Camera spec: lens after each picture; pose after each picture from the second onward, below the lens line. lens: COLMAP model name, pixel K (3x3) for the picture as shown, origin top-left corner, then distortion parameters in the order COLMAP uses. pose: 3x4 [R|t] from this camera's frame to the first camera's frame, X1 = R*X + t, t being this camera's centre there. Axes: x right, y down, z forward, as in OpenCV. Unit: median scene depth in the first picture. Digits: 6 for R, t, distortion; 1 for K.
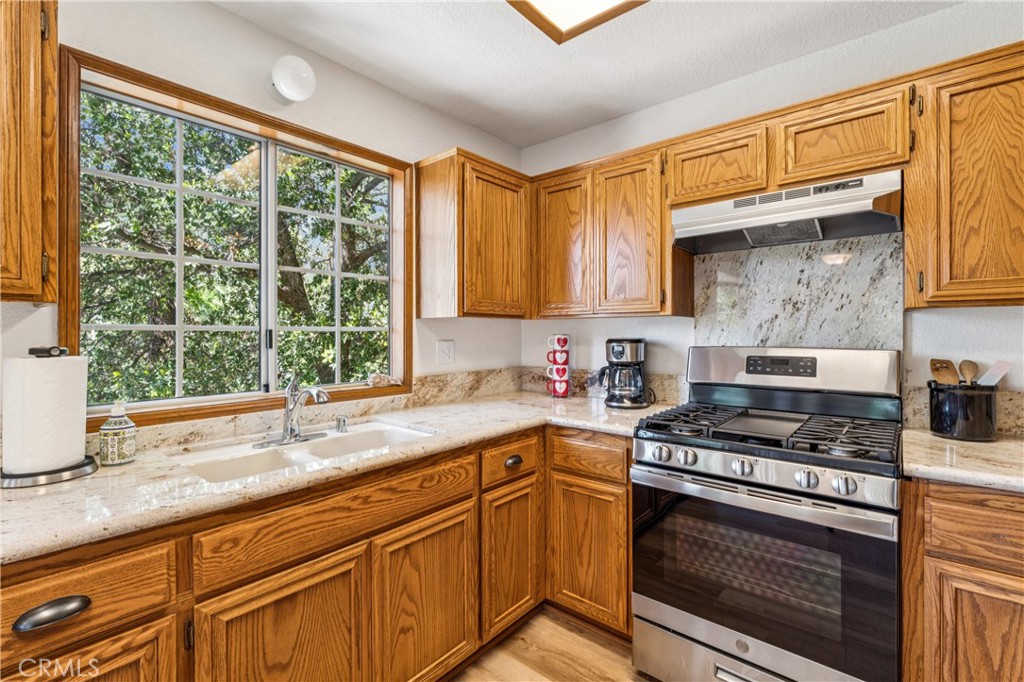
lens RADIAL K [[466.7, 0, 507.6], [0, 466.7, 335.7], [0, 0, 1]] dist [0.000653, 0.000182]
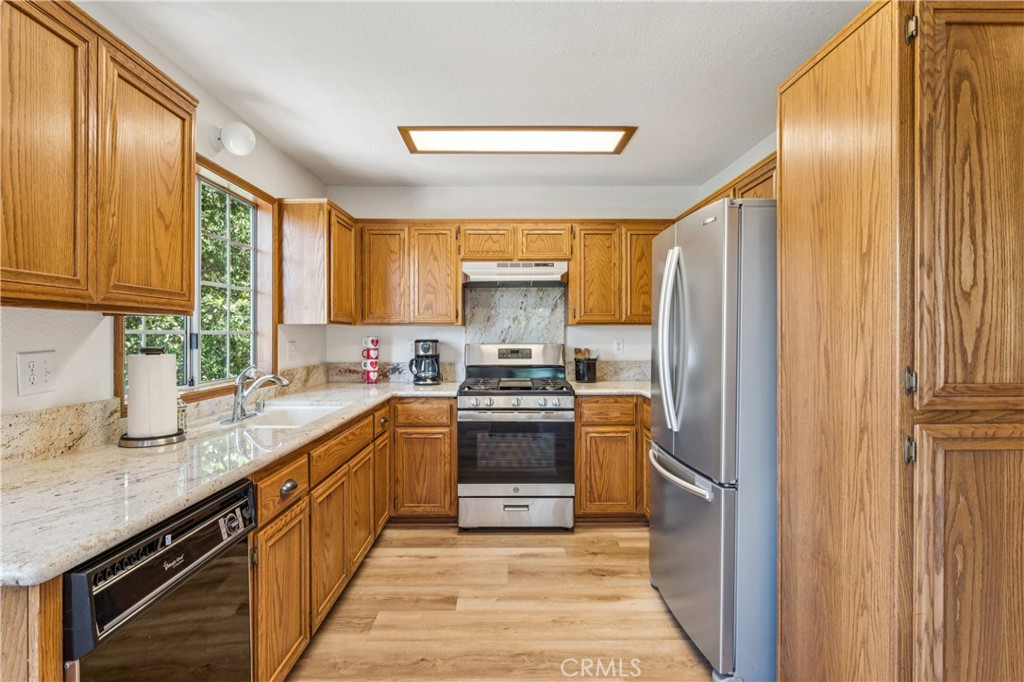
lens RADIAL K [[497.3, 0, 513.9], [0, 497.3, 338.9], [0, 0, 1]] dist [-0.001651, 0.002181]
pose [[0.757174, -0.004288, 0.653199, -0.687750], [0.002839, 0.999991, 0.003273, -0.000494], [-0.653207, -0.000624, 0.757179, -0.476035]]
